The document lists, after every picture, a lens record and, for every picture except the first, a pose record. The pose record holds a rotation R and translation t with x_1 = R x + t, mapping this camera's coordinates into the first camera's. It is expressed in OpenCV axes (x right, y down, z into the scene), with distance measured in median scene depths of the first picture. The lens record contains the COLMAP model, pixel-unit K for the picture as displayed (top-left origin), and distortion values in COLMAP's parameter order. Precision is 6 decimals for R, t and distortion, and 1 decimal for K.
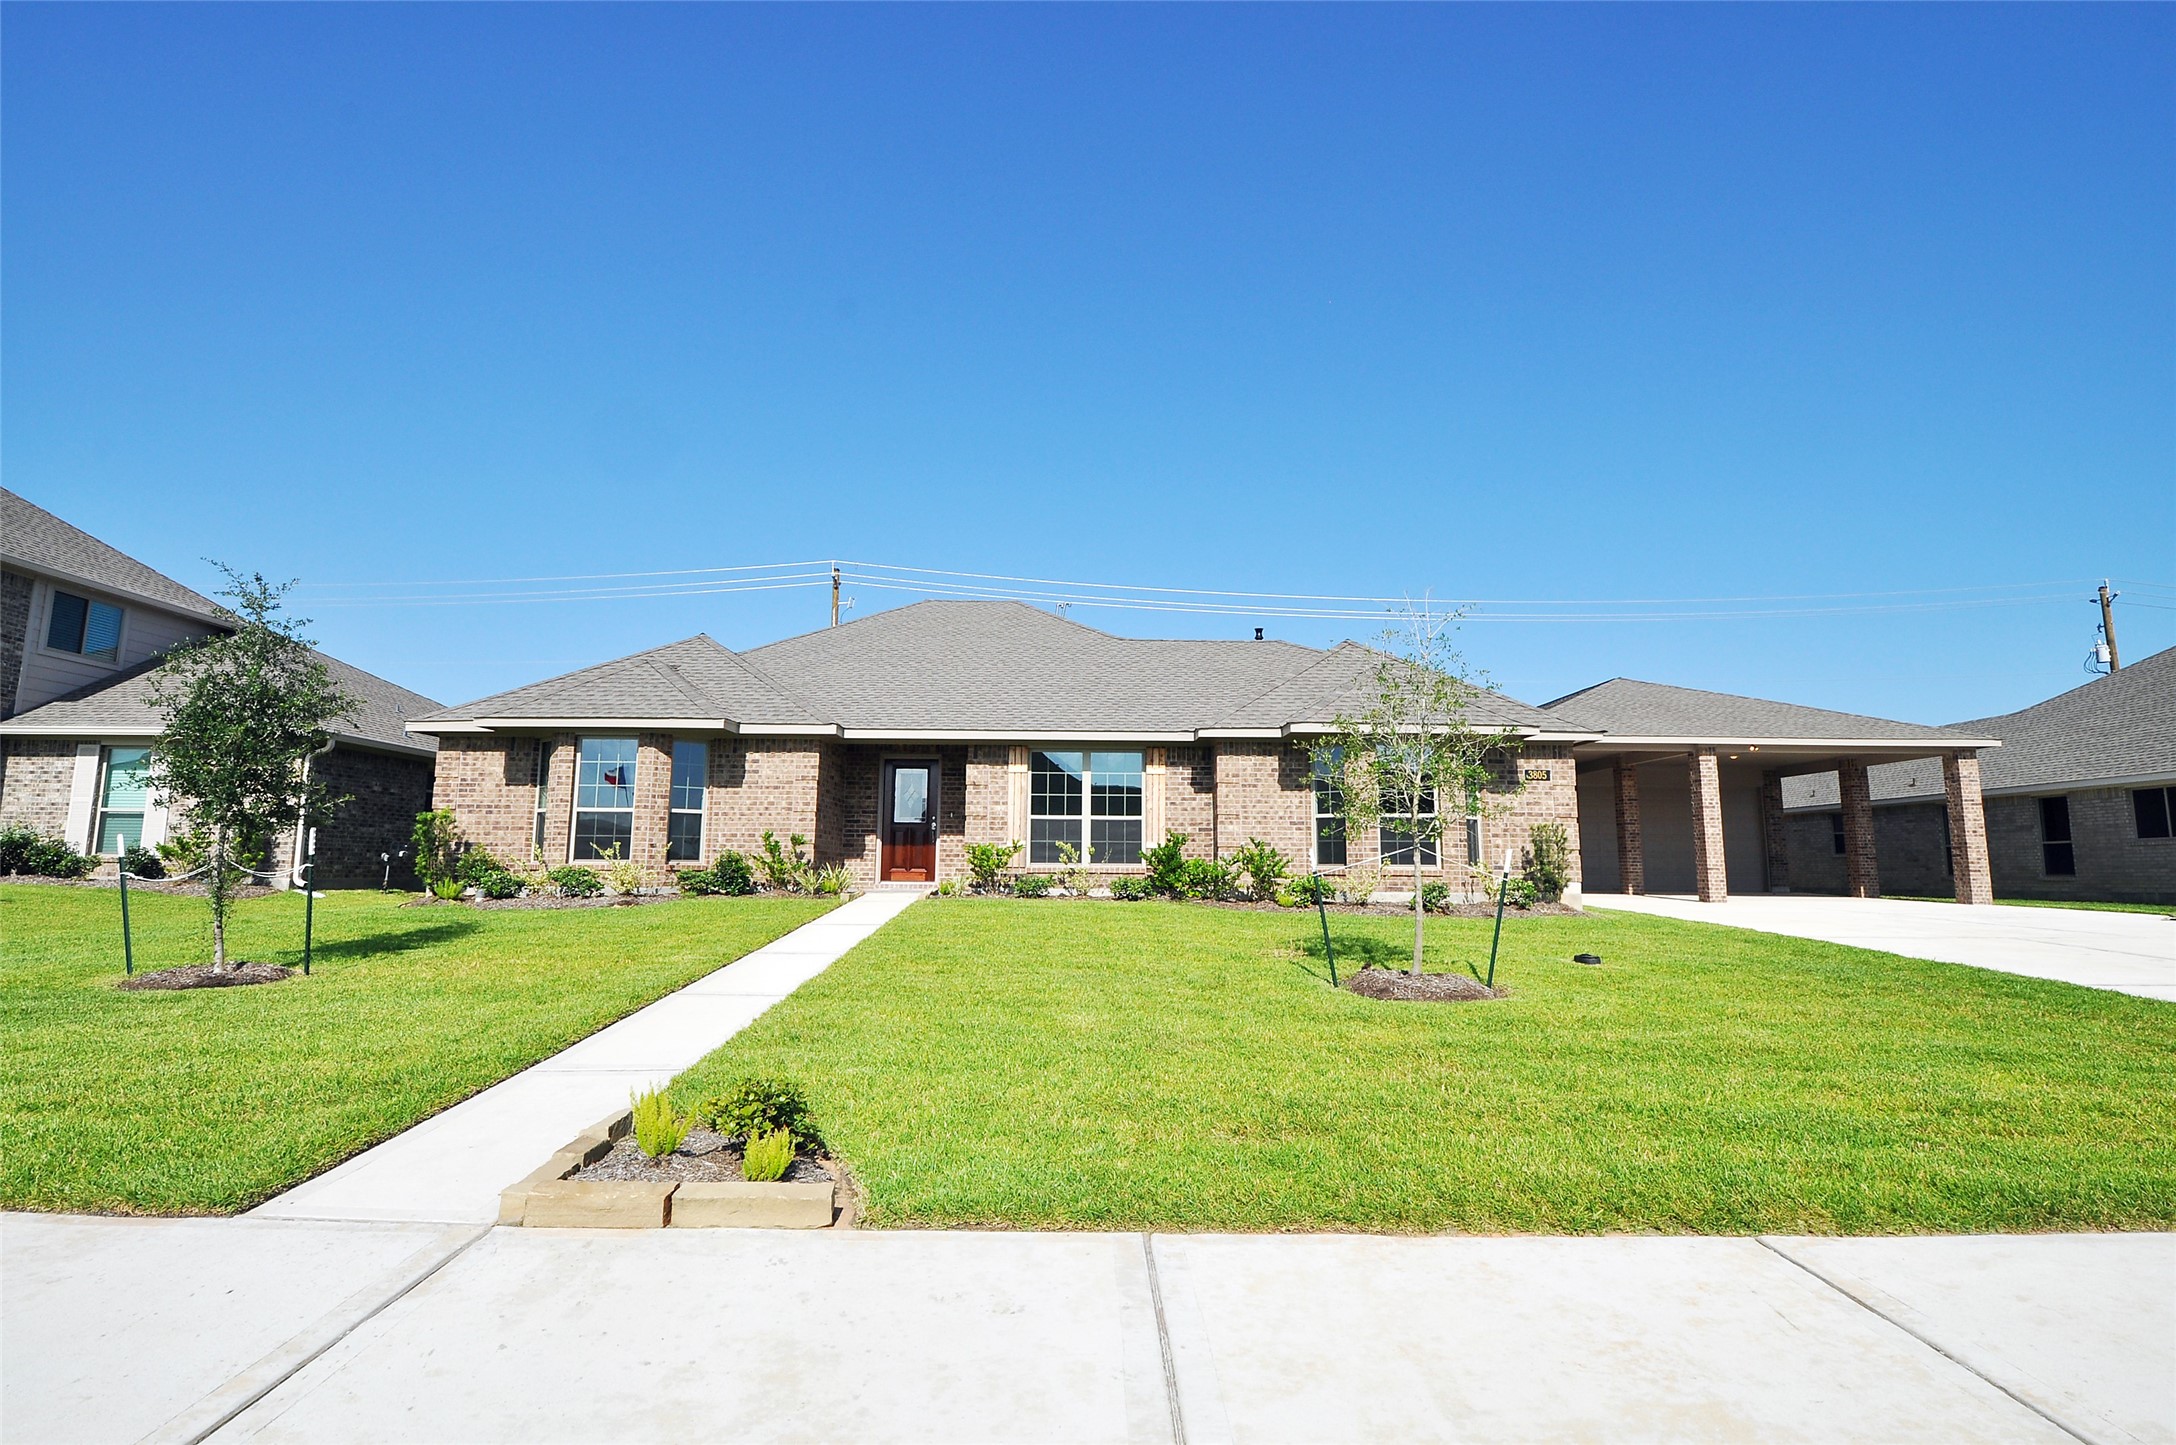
lens RADIAL K [[1073.7, 0, 1087.4], [0, 1073.7, 780.1], [0, 0, 1]] dist [-0.024936, -0.000211]
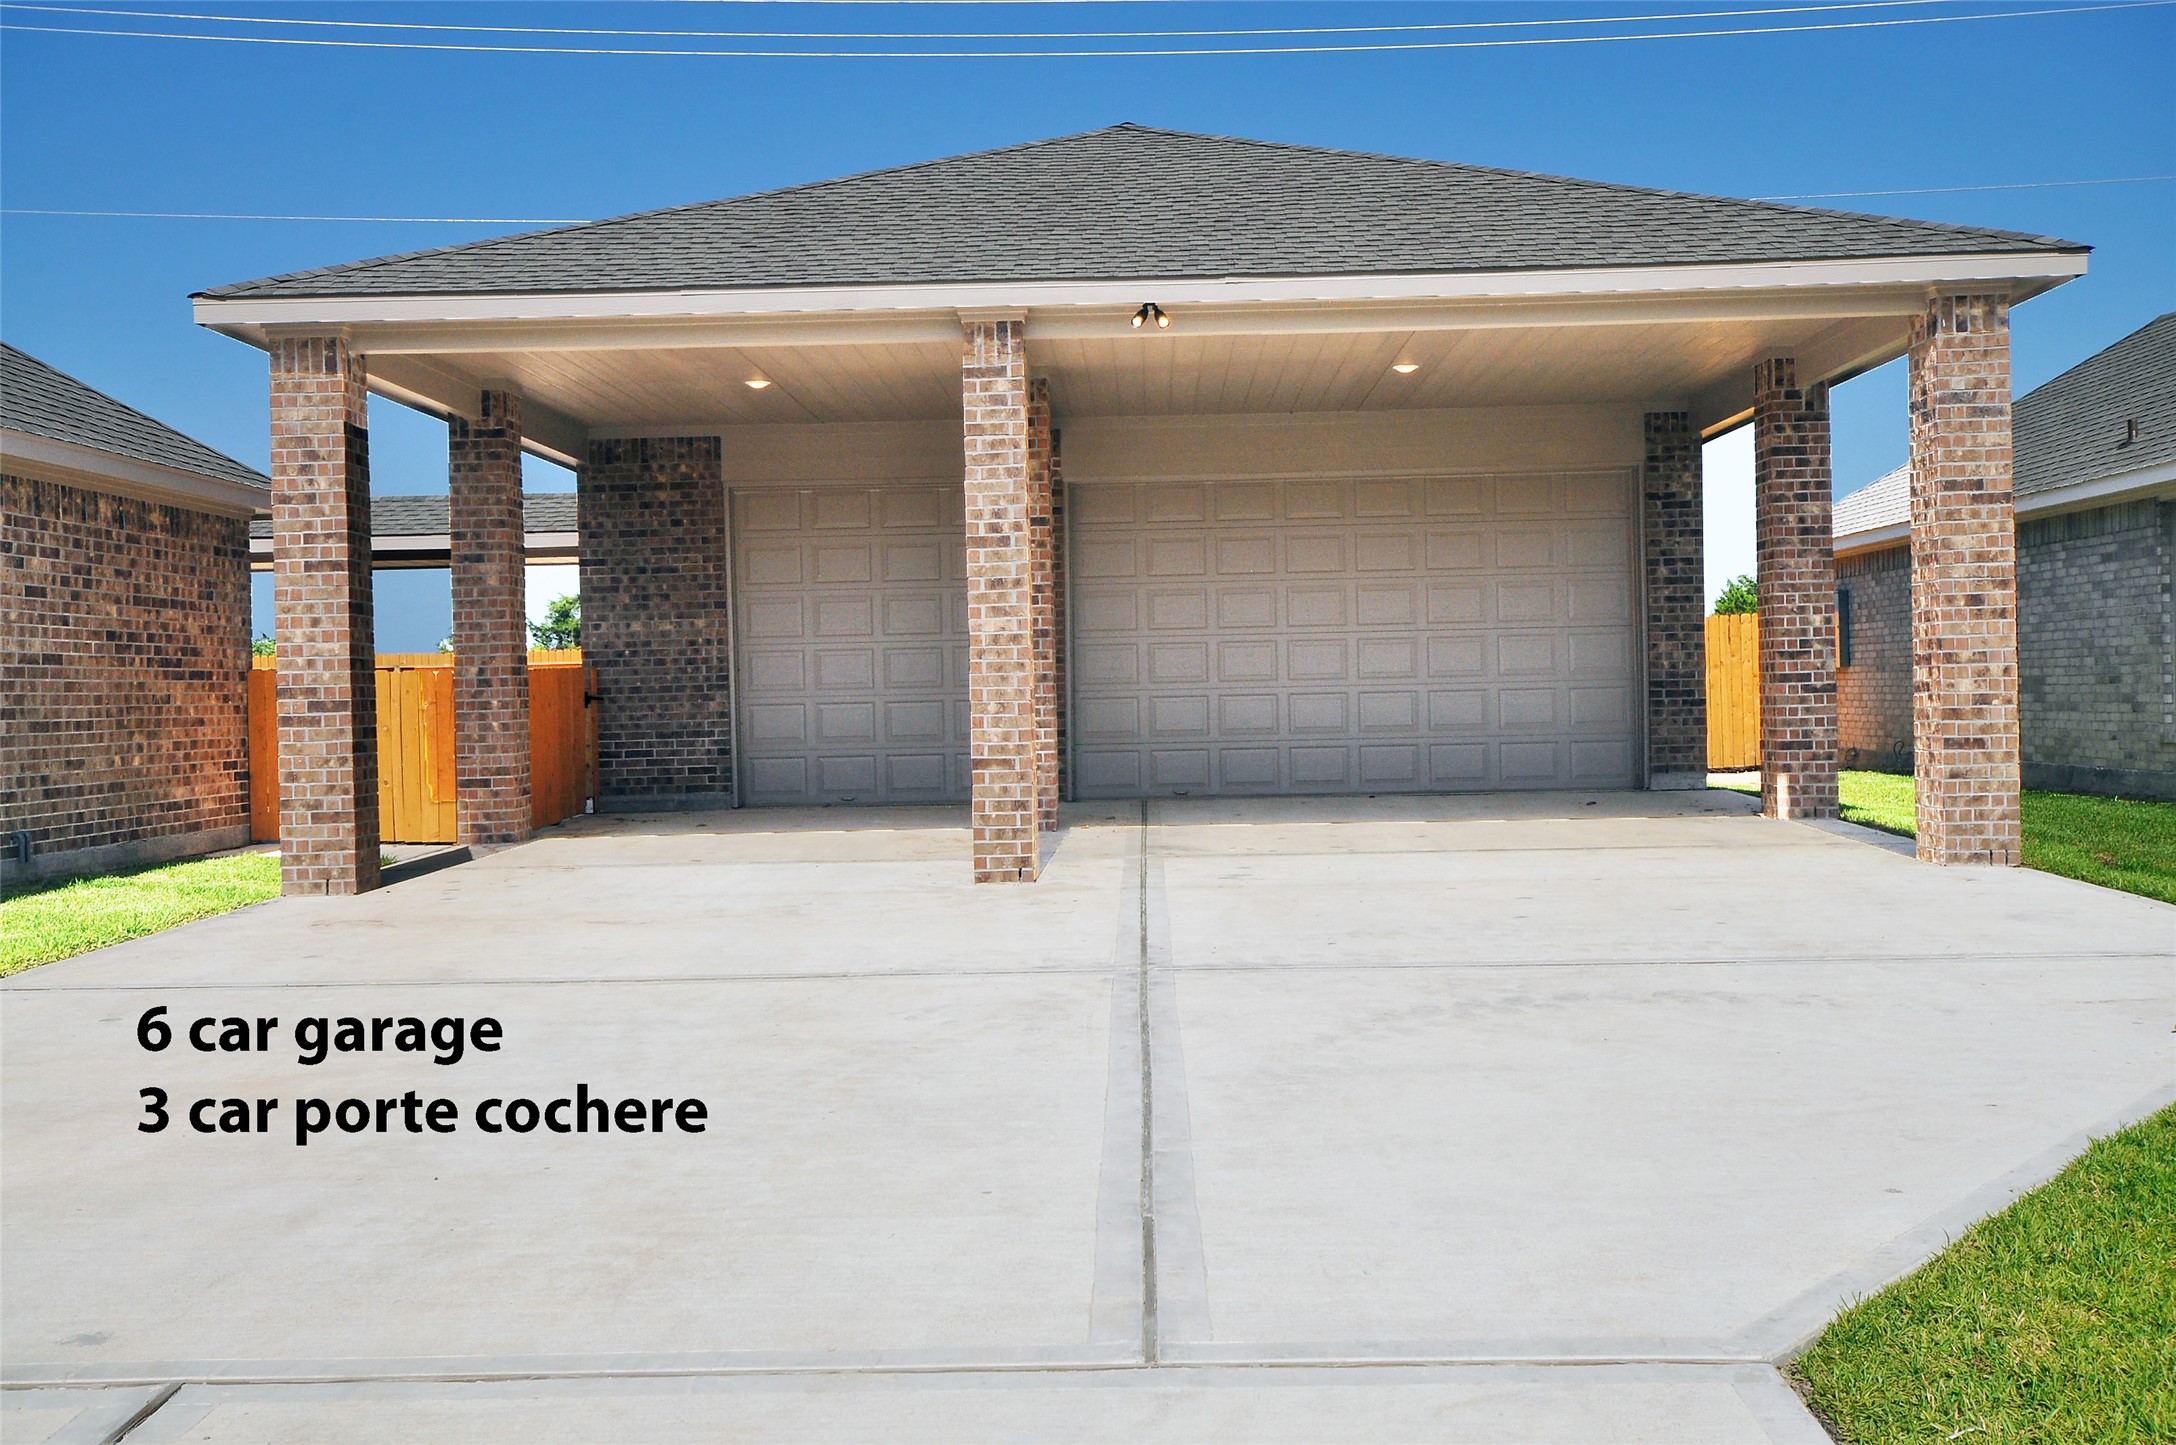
lens RADIAL K [[2228.1, 0, 1088.0], [0, 2228.1, 722.5], [0, 0, 1]] dist [0.042471, 0.009424]
pose [[0.999059, -0.030914, -0.030424, 0.834872], [0.033713, 0.994785, 0.096258, 0.023032], [0.027290, -0.097194, 0.994891, 0.555214]]
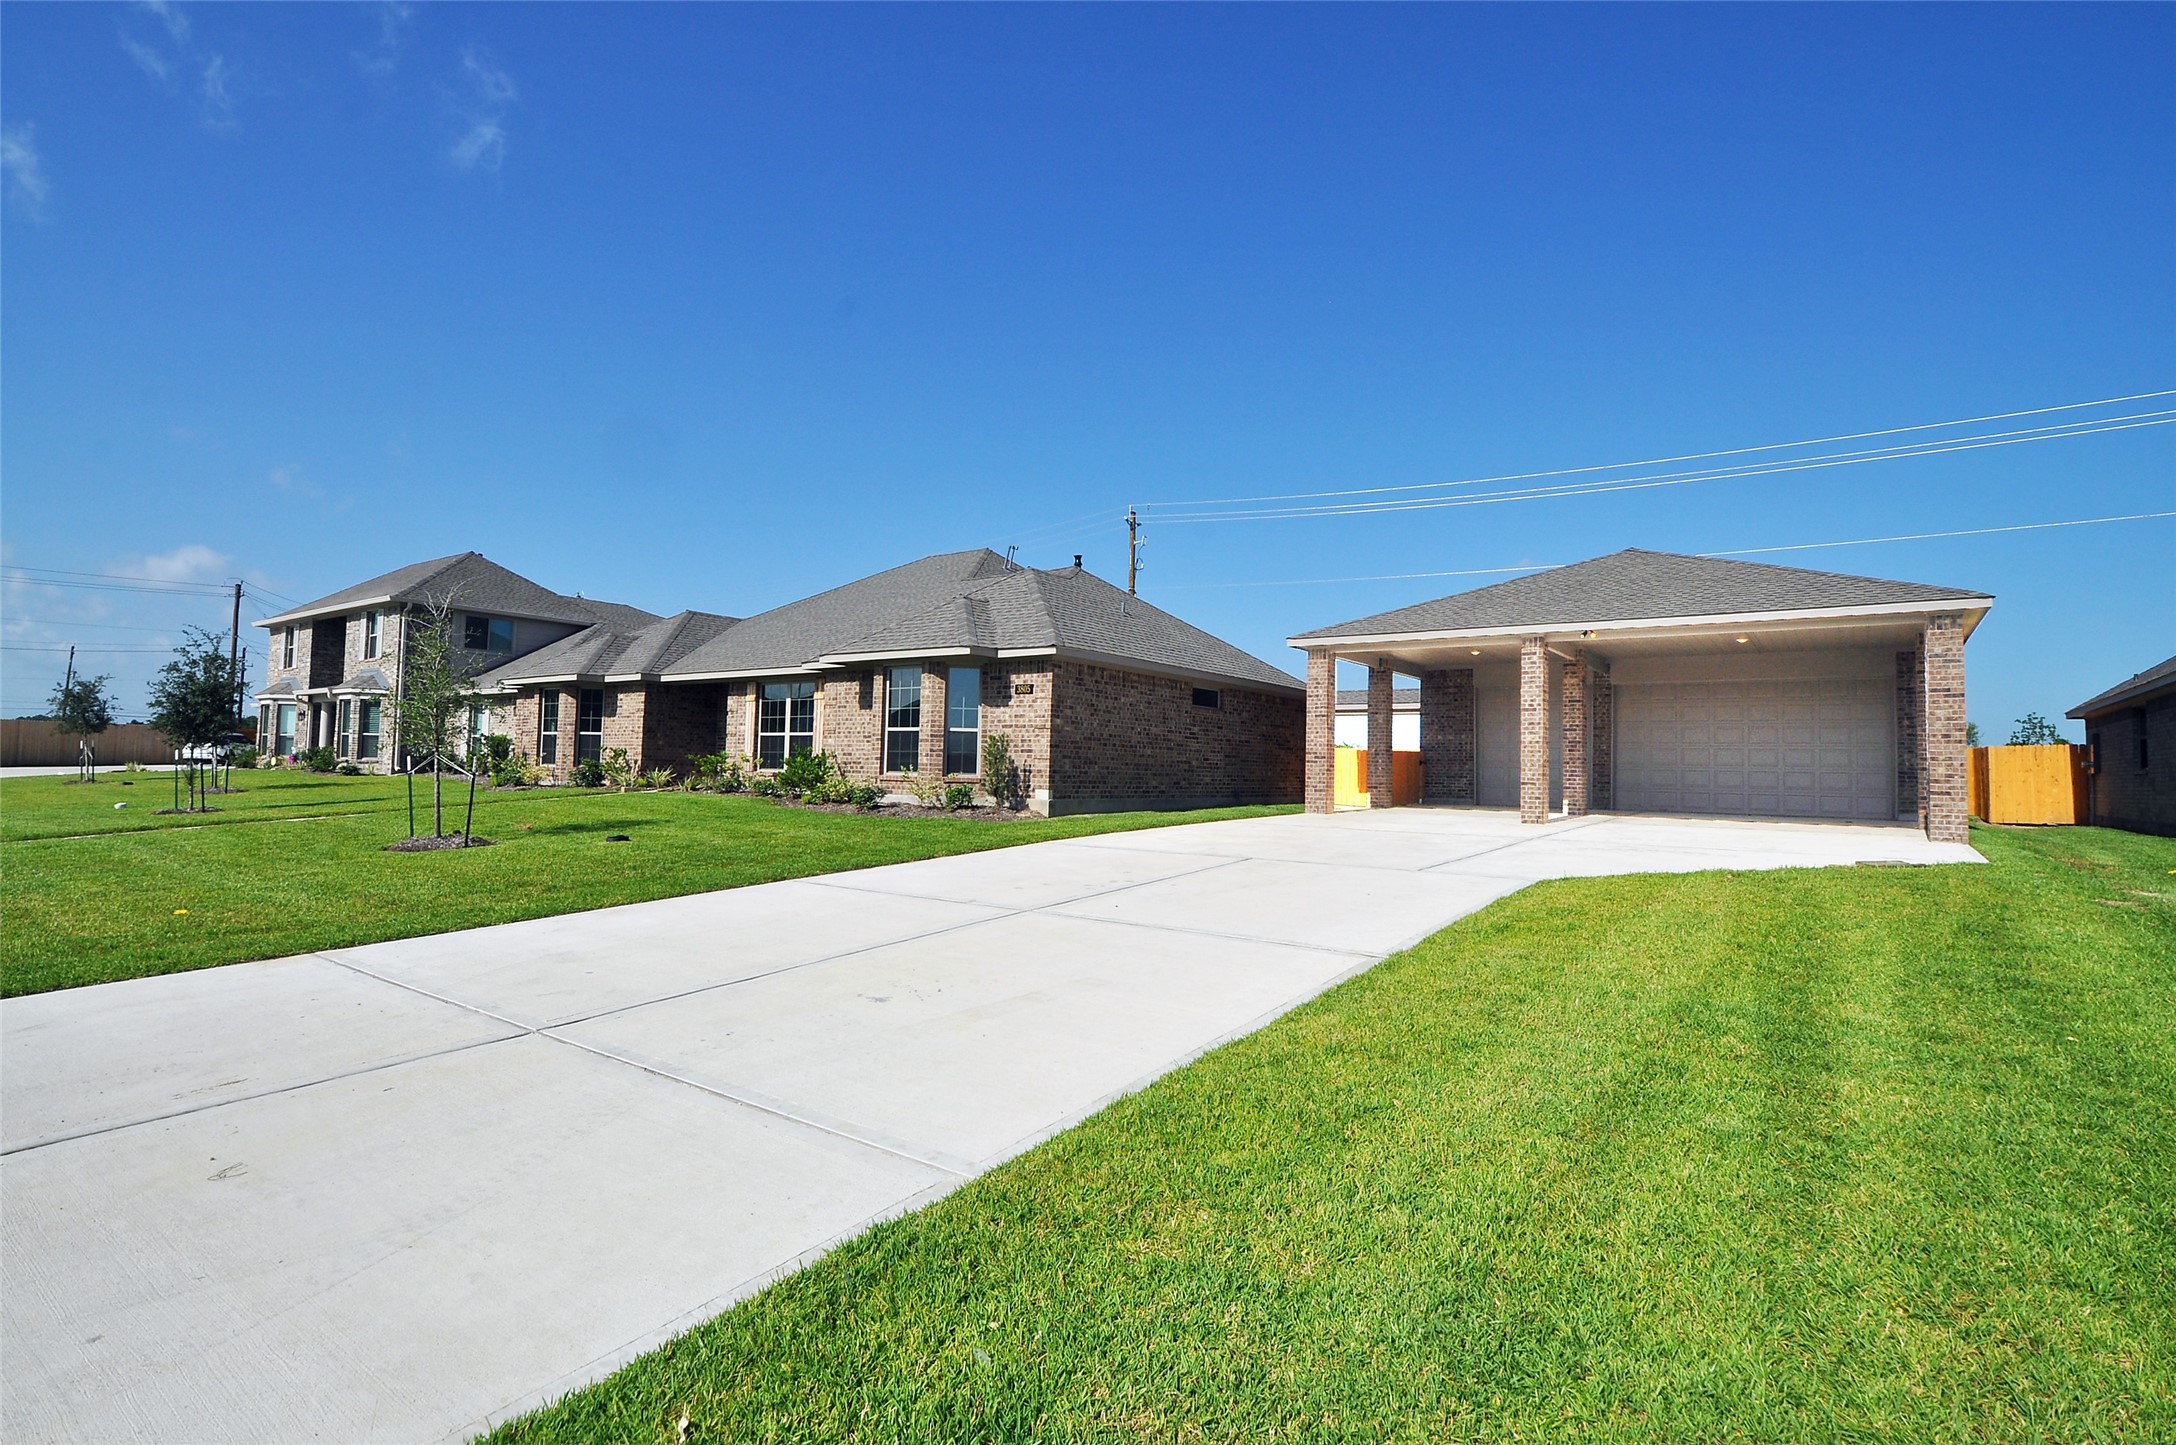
lens RADIAL K [[1059.2, 0, 1088.0], [0, 1059.2, 722.5], [0, 0, 1]] dist [-0.055053, 0.000023]
pose [[0.813874, -0.019153, -0.580725, 1.041077], [0.034958, 0.999260, 0.016037, 0.013581], [0.579988, -0.033353, 0.813942, 0.168739]]
